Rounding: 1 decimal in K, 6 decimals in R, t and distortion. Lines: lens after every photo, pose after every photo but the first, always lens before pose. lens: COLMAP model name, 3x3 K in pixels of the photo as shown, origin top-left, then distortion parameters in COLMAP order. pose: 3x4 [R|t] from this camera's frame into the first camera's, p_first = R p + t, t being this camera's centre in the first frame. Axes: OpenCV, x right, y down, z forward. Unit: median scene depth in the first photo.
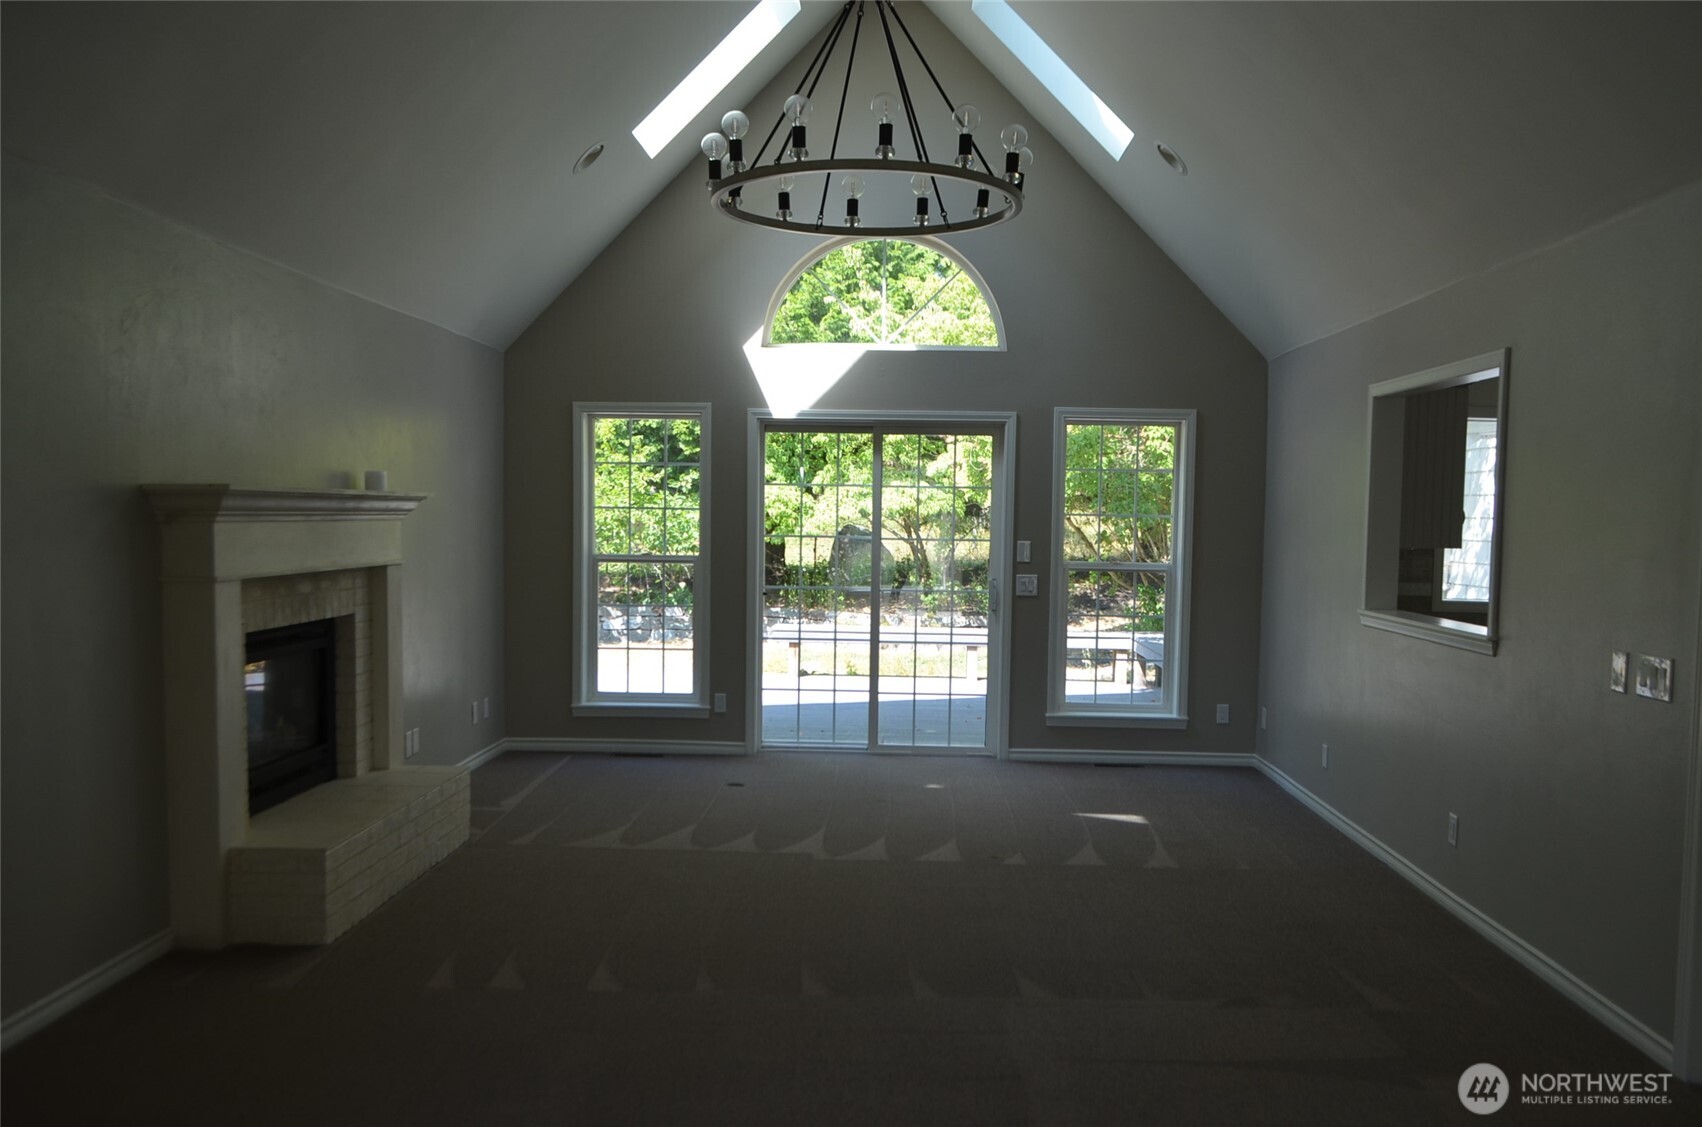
lens RADIAL K [[1386.9, 0, 858.3], [0, 1386.9, 566.2], [0, 0, 1]] dist [0.018246, -0.002223]
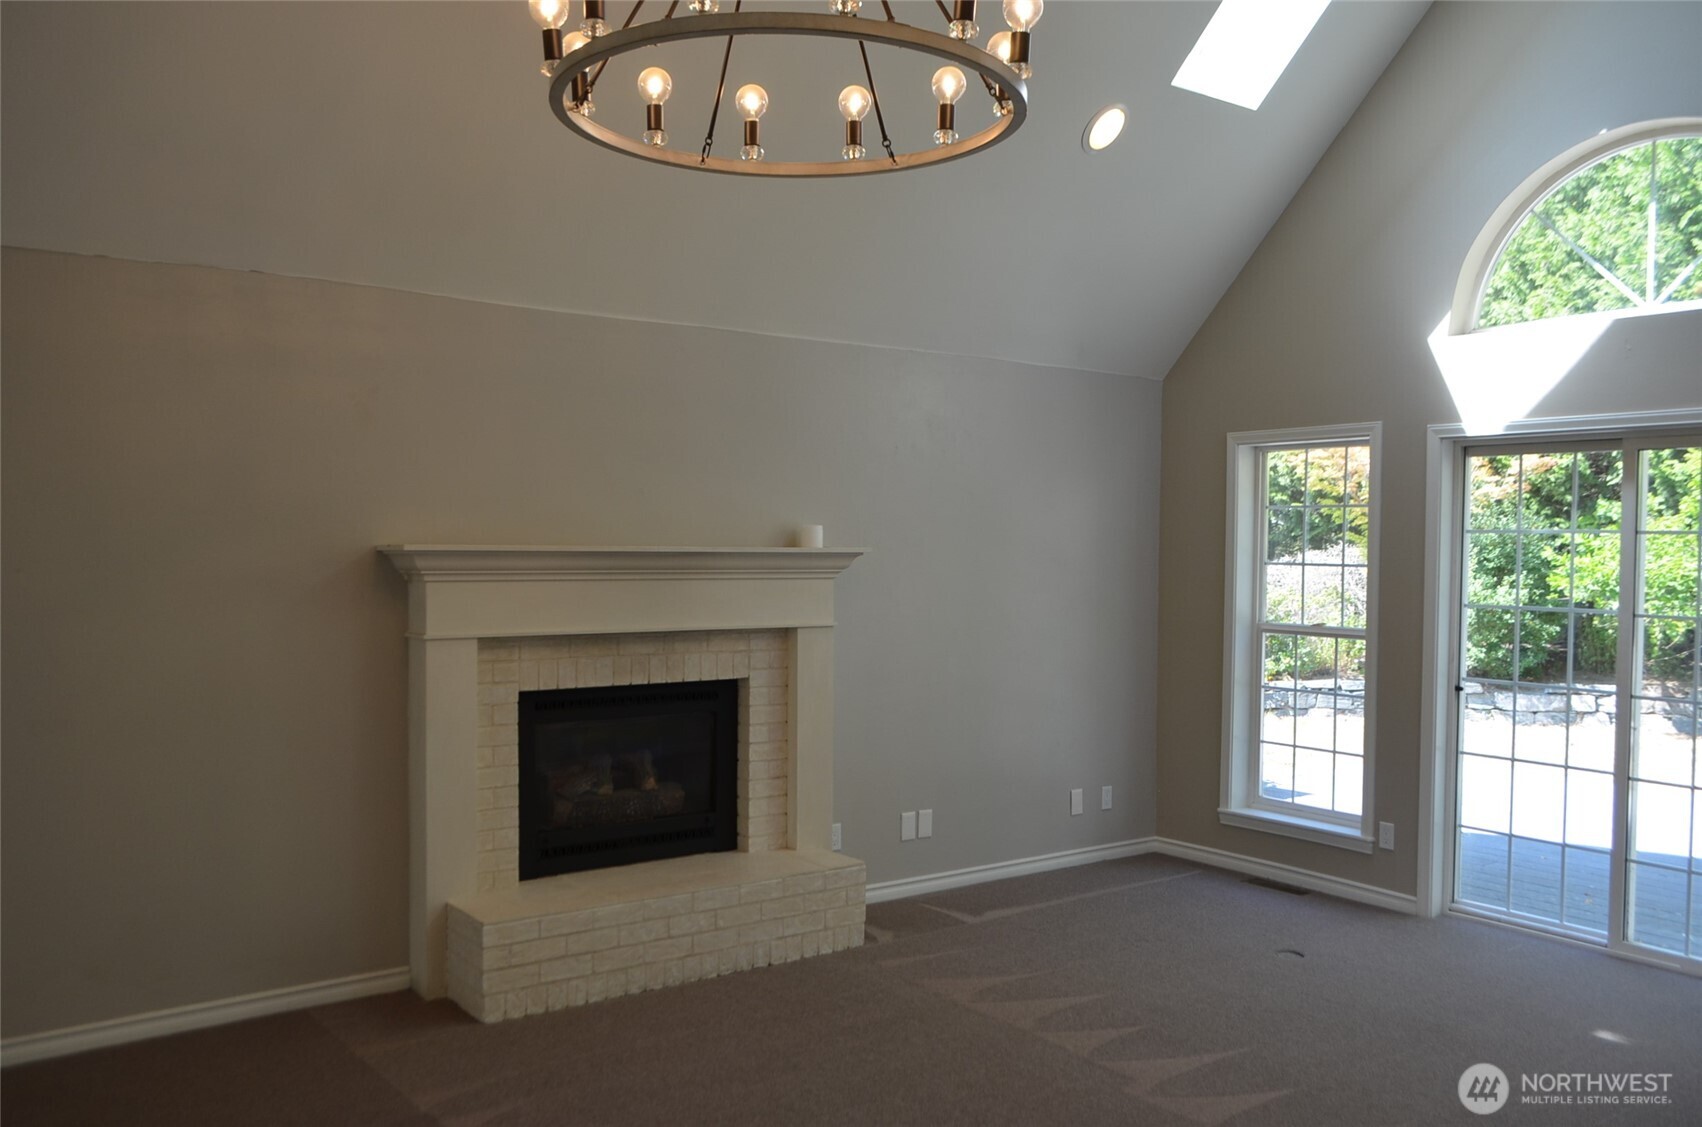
lens RADIAL K [[1386.9, 0, 858.3], [0, 1386.9, 566.2], [0, 0, 1]] dist [0.018246, -0.002223]
pose [[0.623749, 0.007039, -0.781593, 0.294413], [-0.033780, 0.999268, -0.017959, -0.019057], [0.780894, 0.037604, 0.623530, 0.332355]]
